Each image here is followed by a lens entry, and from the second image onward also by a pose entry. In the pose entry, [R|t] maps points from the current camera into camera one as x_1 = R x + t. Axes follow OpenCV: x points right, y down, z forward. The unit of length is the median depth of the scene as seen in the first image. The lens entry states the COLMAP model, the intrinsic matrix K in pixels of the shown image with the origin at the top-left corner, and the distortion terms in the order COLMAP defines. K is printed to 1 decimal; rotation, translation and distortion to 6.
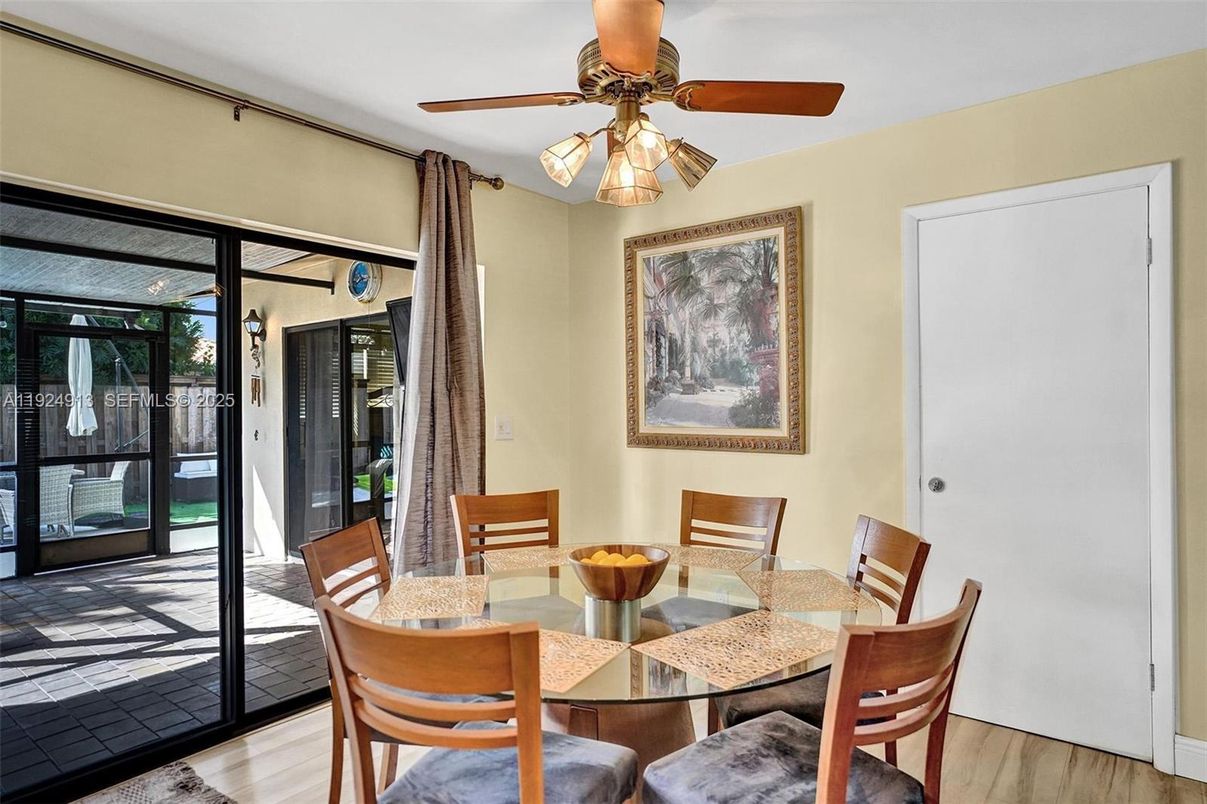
lens RADIAL K [[665.0, 0, 614.0], [0, 665.0, 405.6], [0, 0, 1]] dist [-0.021837, -0.000676]
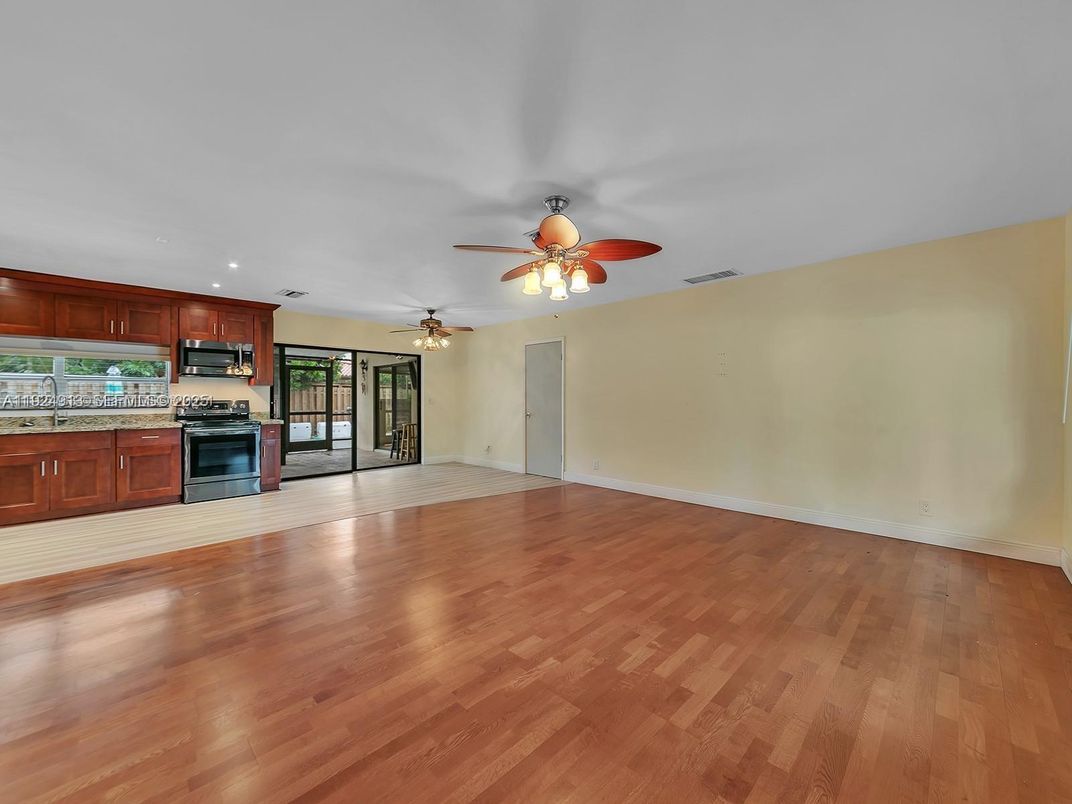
lens RADIAL K [[420.7, 0, 539.0], [0, 420.7, 404.1], [0, 0, 1]] dist [-0.006023, -0.000805]
pose [[0.993270, 0.010507, -0.115347, 0.646761], [-0.009413, 0.999905, 0.010025, 0.026416], [0.115441, -0.008872, 0.993275, -1.098228]]
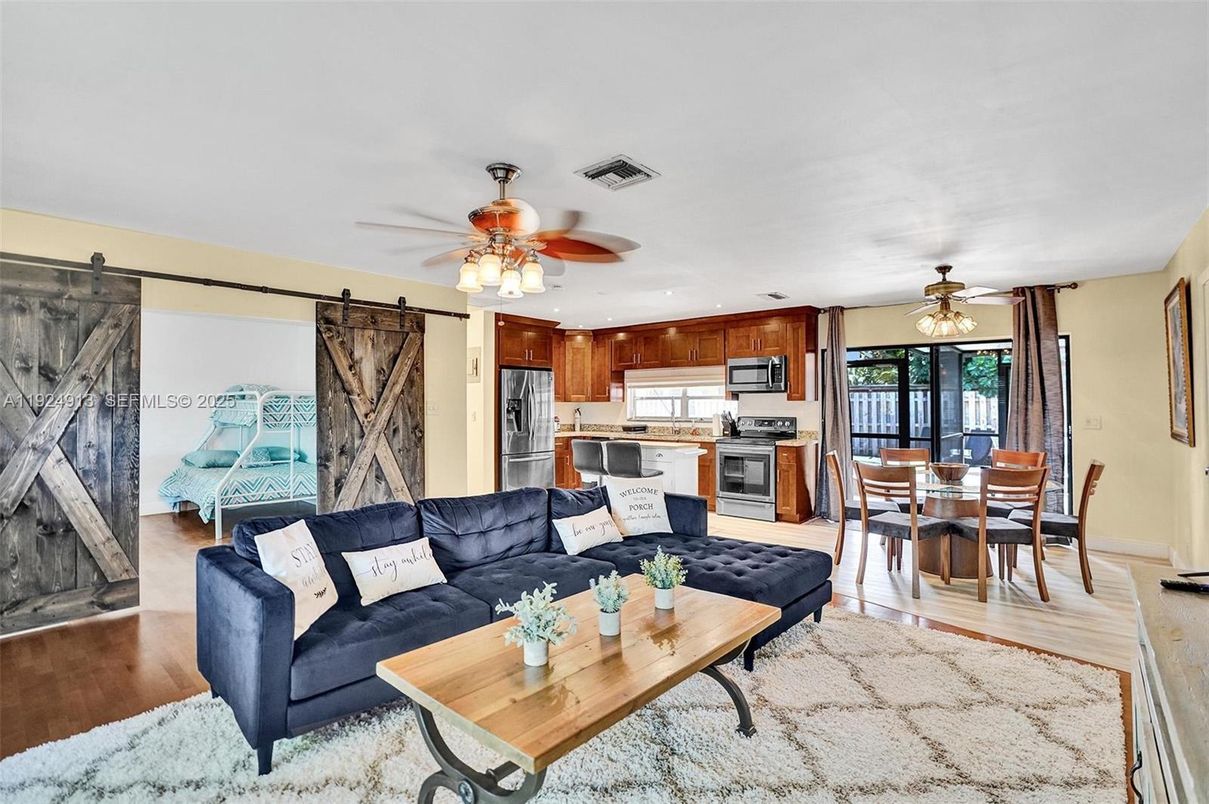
lens RADIAL K [[564.5, 0, 611.5], [0, 564.5, 393.9], [0, 0, 1]] dist [-0.053651, 0.006353]
pose [[-0.036627, -0.006746, -0.999306, 1.293274], [-0.004762, 0.999967, -0.006576, -0.025276], [0.999318, 0.004518, -0.036658, -0.206110]]
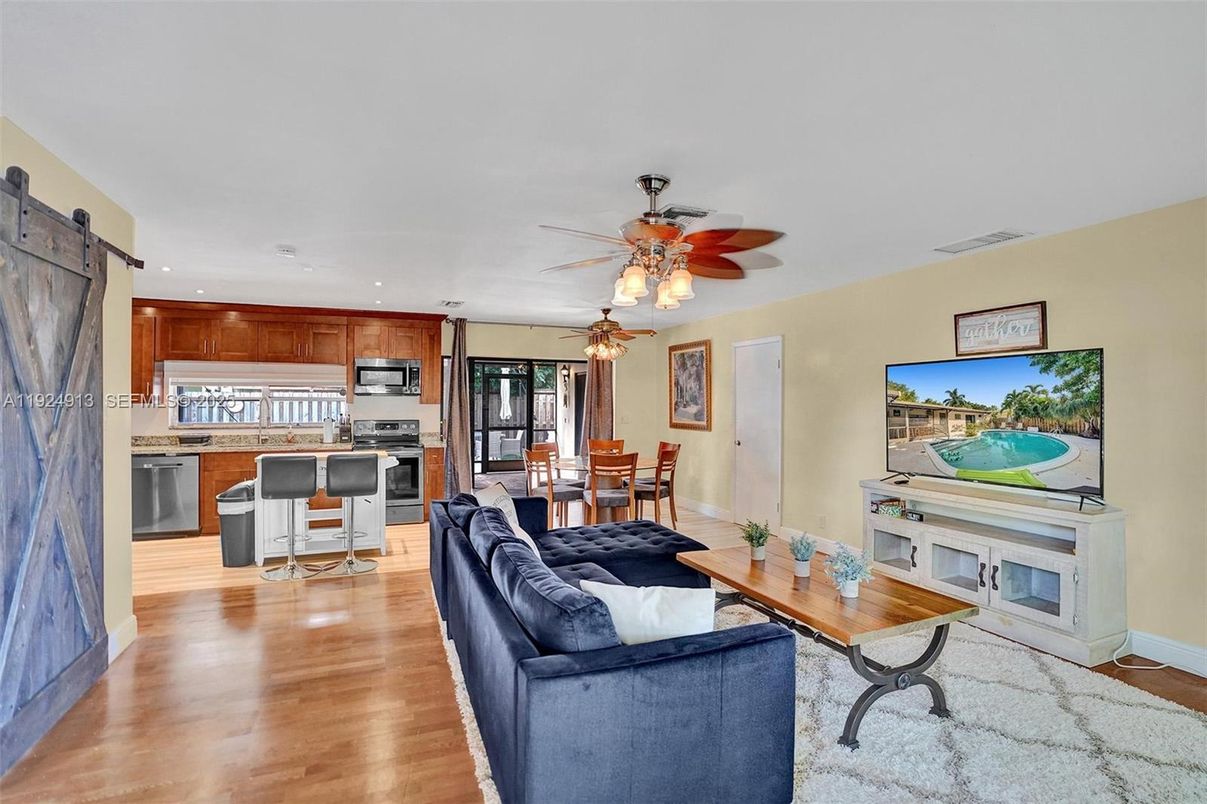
lens RADIAL K [[563.6, 0, 608.2], [0, 563.6, 398.4], [0, 0, 1]] dist [-0.053651, 0.006353]
pose [[0.870402, 0.010425, -0.492231, 0.899725], [-0.016130, 0.999843, -0.007346, -0.032148], [0.492077, 0.014333, 0.870434, -1.018891]]
